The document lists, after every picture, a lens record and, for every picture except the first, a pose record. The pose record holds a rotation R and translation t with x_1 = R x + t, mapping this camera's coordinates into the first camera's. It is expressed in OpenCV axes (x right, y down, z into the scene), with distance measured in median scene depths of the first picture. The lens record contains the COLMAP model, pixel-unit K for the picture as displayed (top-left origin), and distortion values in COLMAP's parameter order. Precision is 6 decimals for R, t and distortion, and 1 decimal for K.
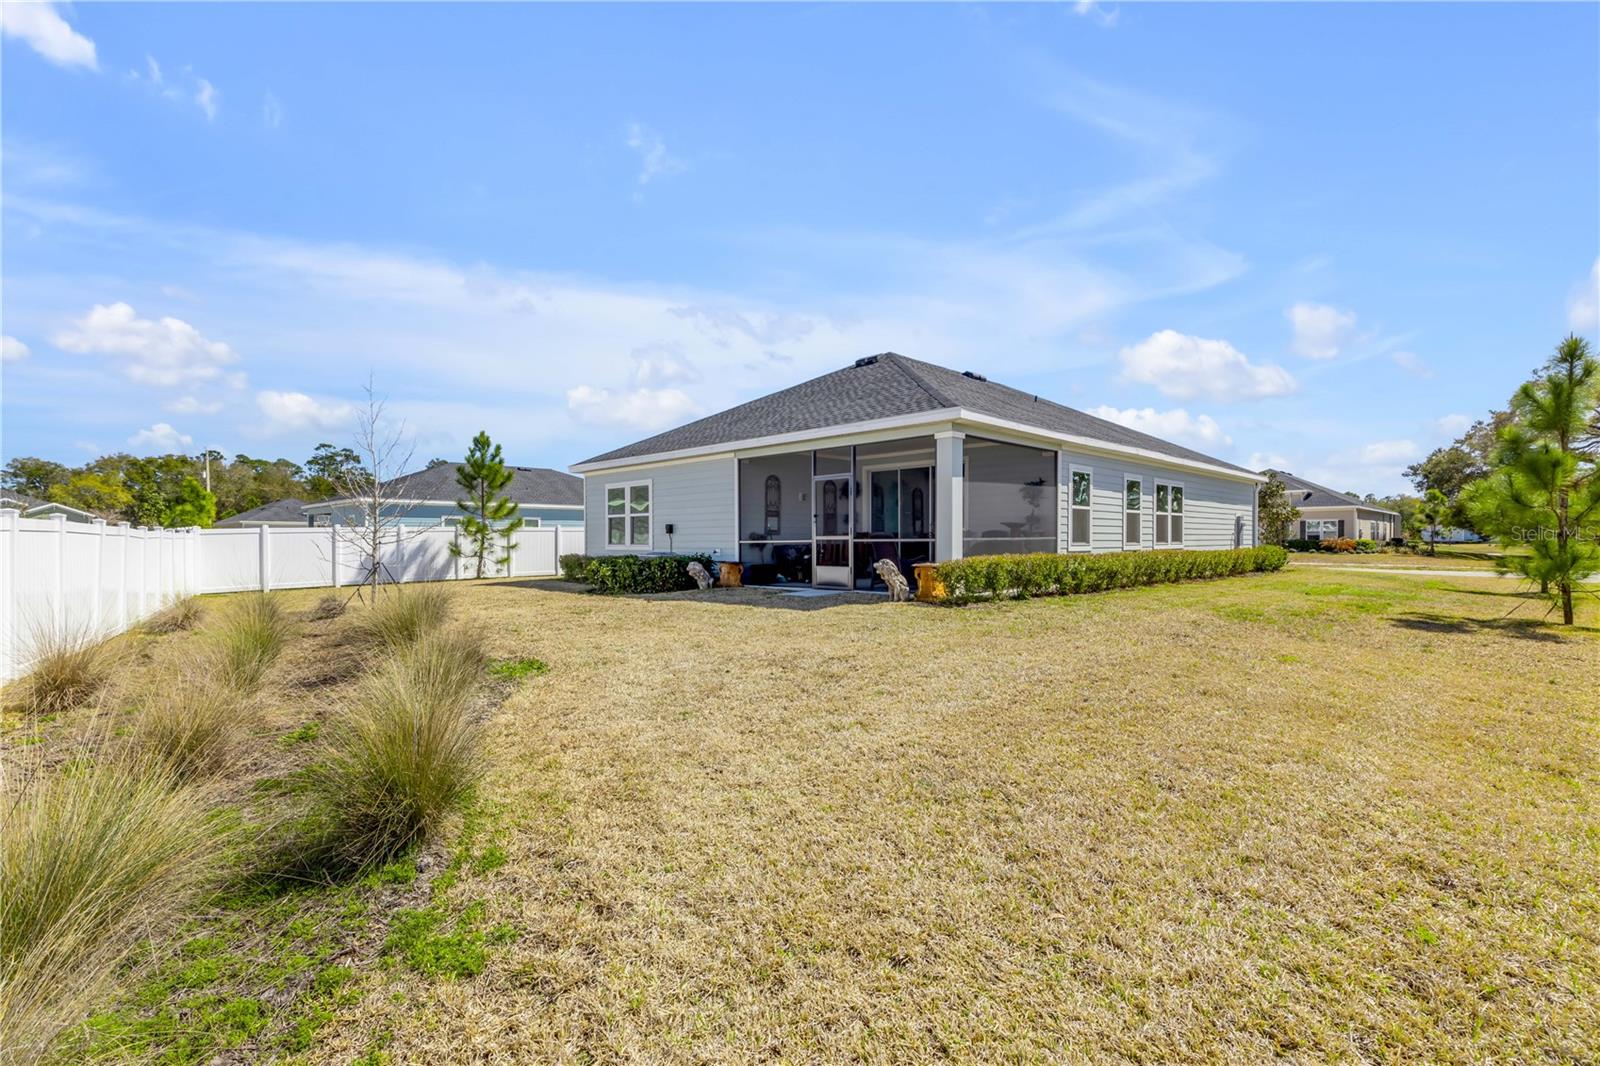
lens RADIAL K [[722.1, 0, 798.2], [0, 722.1, 537.9], [0, 0, 1]] dist [0.004521, -0.000292]
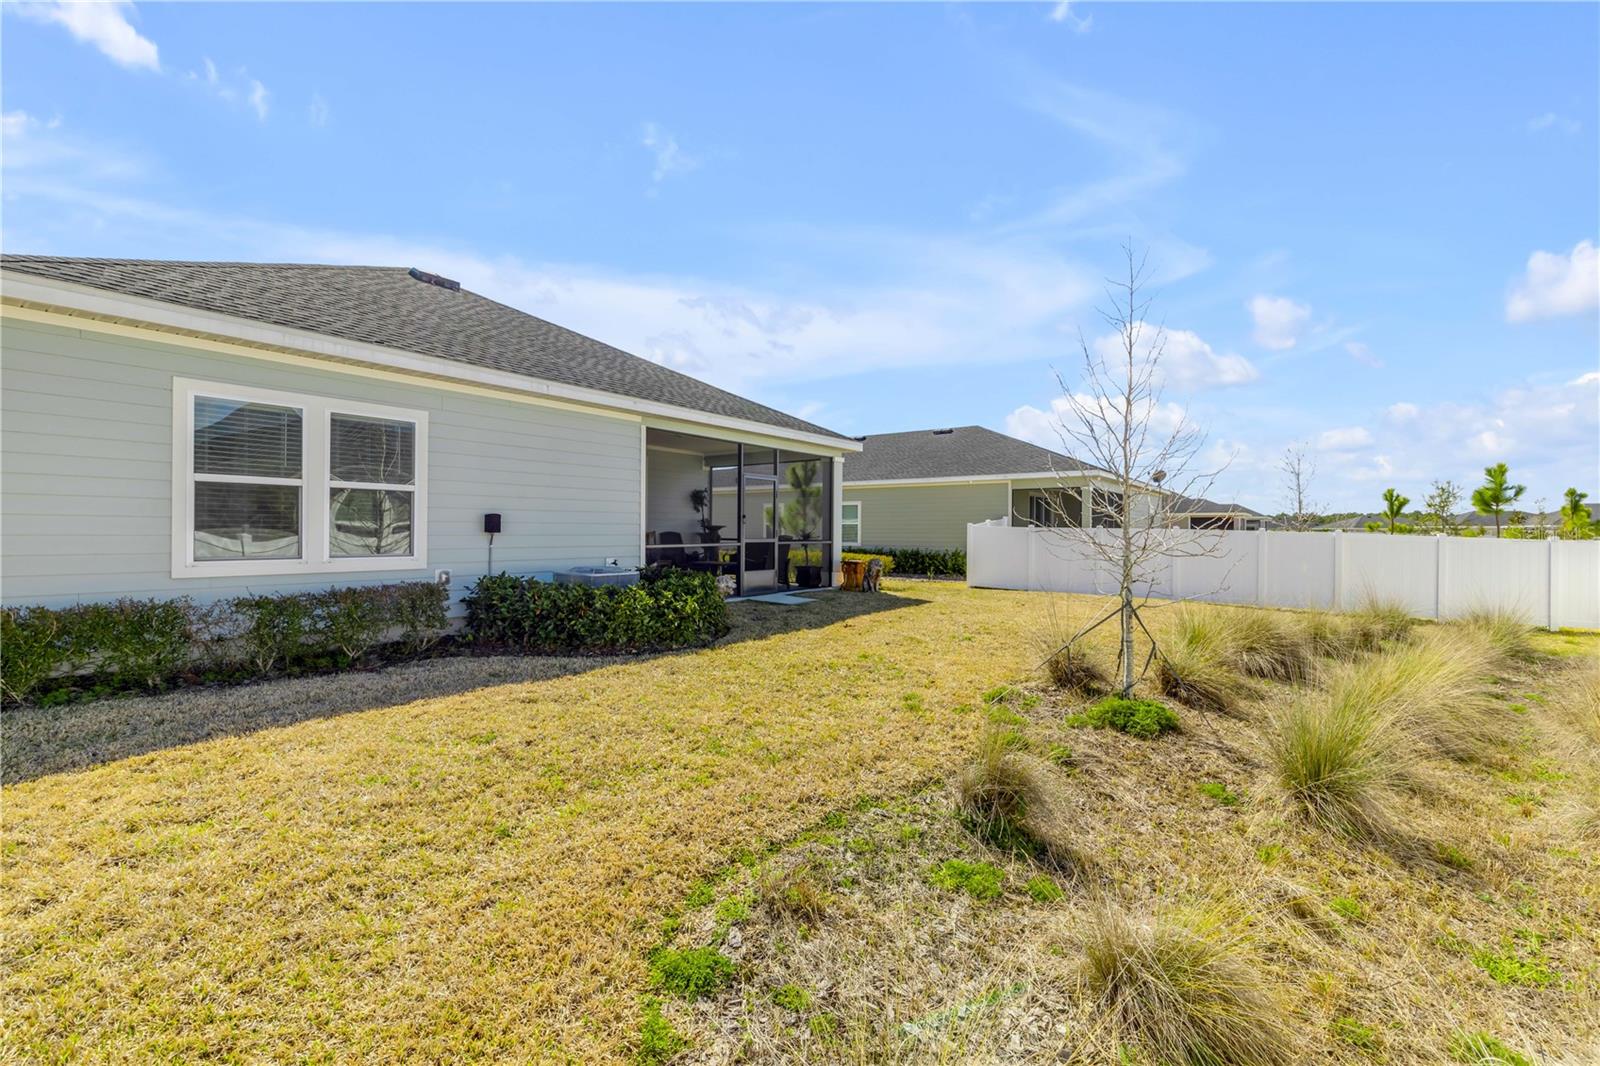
lens RADIAL K [[722.1, 0, 798.1], [0, 722.1, 534.7], [0, 0, 1]] dist [0.004521, -0.000292]
pose [[-0.168826, 0.004697, 0.985635, -0.788103], [-0.001972, 0.999985, -0.005103, -0.002734], [-0.985644, -0.002805, -0.168814, 0.973687]]
